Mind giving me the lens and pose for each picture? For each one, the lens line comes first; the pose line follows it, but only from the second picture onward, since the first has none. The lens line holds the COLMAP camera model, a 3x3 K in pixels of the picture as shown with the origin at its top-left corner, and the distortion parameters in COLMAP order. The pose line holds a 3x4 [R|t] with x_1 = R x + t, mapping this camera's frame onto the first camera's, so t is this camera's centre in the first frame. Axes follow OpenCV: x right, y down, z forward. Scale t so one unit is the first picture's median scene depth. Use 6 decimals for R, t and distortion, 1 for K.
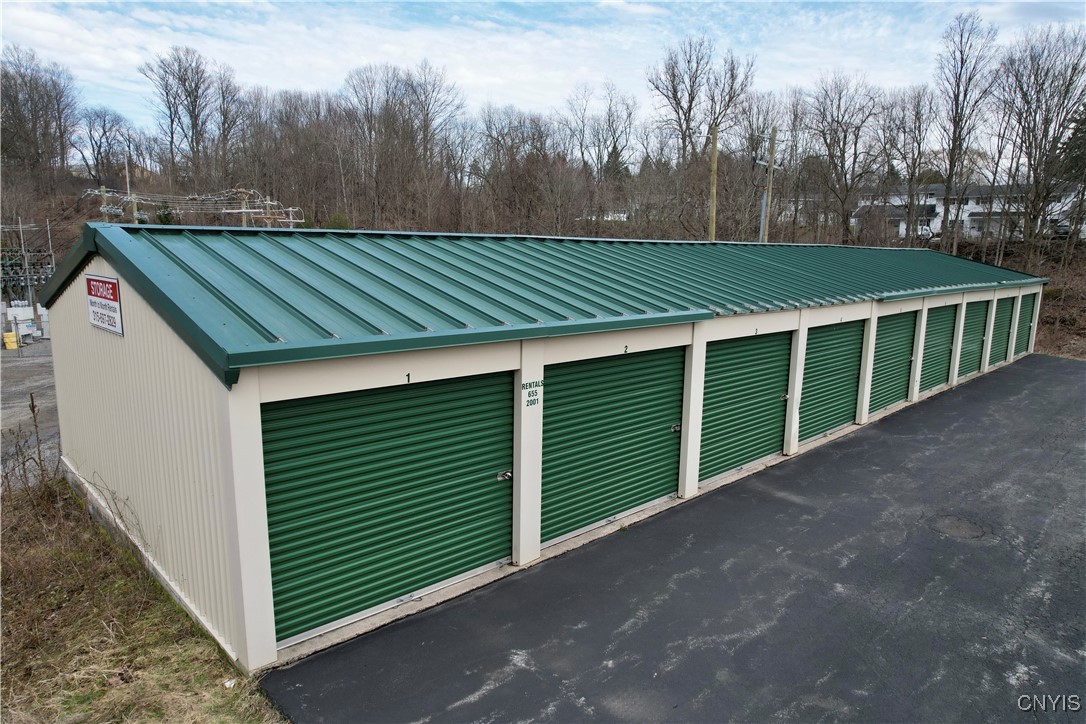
lens RADIAL K [[697.5, 0, 542.3], [0, 697.5, 366.9], [0, 0, 1]] dist [-0.081217, 0.073968]
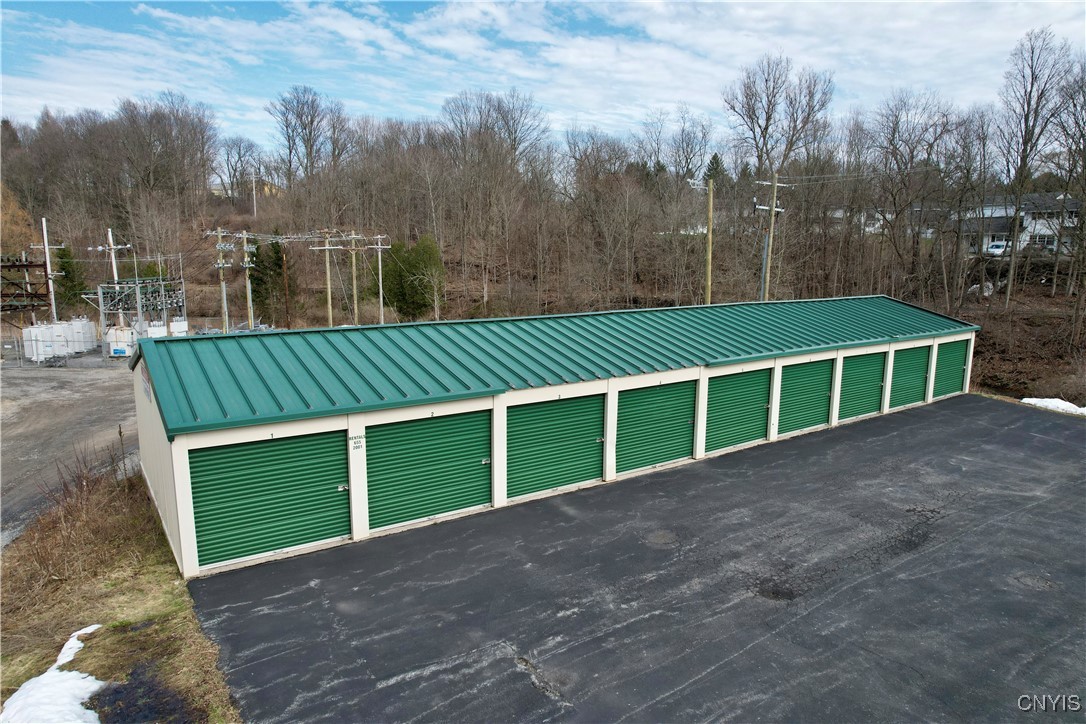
lens RADIAL K [[697.5, 0, 542.3], [0, 697.5, 366.9], [0, 0, 1]] dist [-0.081217, 0.073968]
pose [[0.987268, 0.018140, -0.158025, 0.446865], [-0.018851, 0.999818, -0.003007, -0.096892], [0.157942, 0.005948, 0.987430, -0.410923]]
